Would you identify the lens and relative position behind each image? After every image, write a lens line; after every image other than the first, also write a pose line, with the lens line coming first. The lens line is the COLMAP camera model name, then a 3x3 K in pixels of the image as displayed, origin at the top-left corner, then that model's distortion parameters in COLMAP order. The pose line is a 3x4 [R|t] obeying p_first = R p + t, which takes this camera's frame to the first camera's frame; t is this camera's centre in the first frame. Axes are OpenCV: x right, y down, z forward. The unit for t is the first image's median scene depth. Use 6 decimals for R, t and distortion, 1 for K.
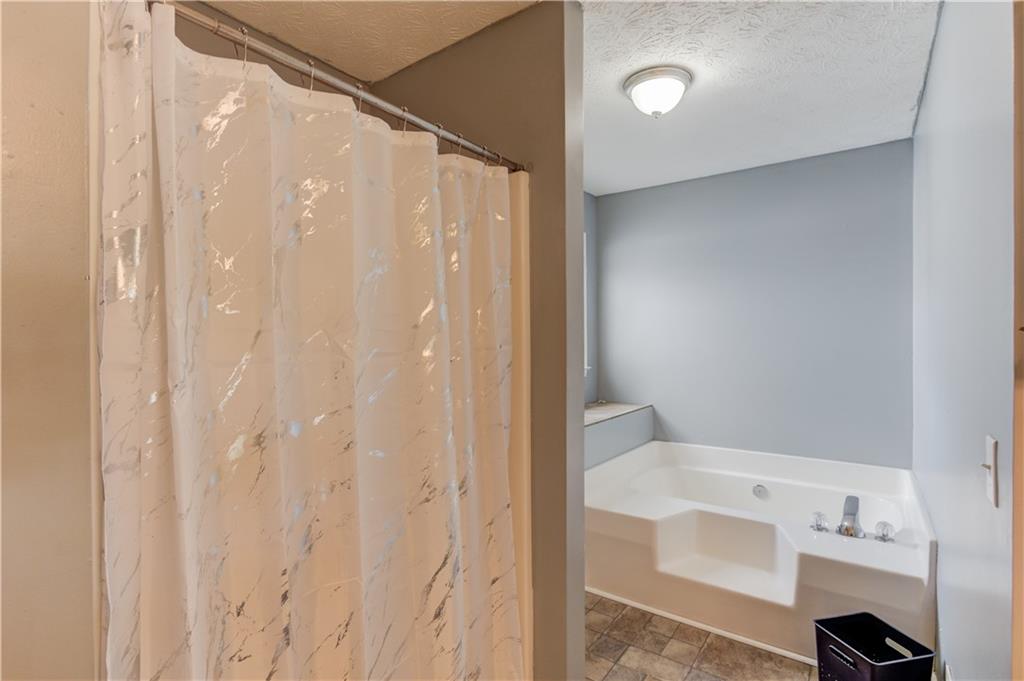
lens RADIAL K [[499.1, 0, 510.3], [0, 499.1, 337.4], [0, 0, 1]] dist [-0.009711, 0.000997]
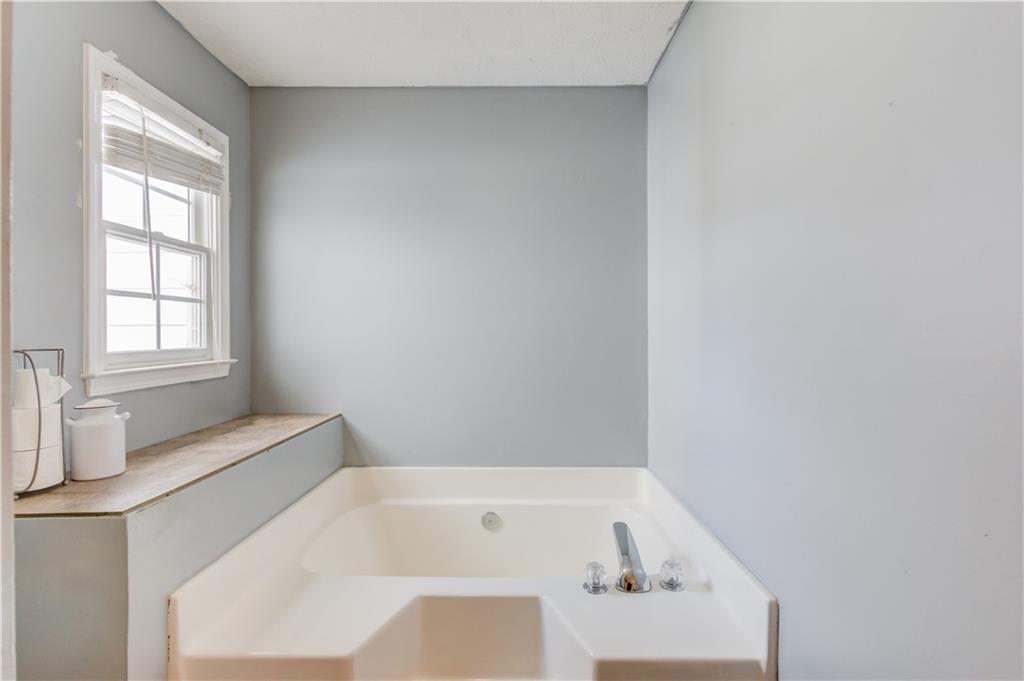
lens RADIAL K [[499.1, 0, 510.3], [0, 499.1, 337.4], [0, 0, 1]] dist [-0.009711, 0.000997]
pose [[0.821843, -0.003386, 0.569704, 0.132815], [-0.005705, 0.999883, 0.014173, 0.034005], [-0.569686, -0.014898, 0.821727, 0.476385]]
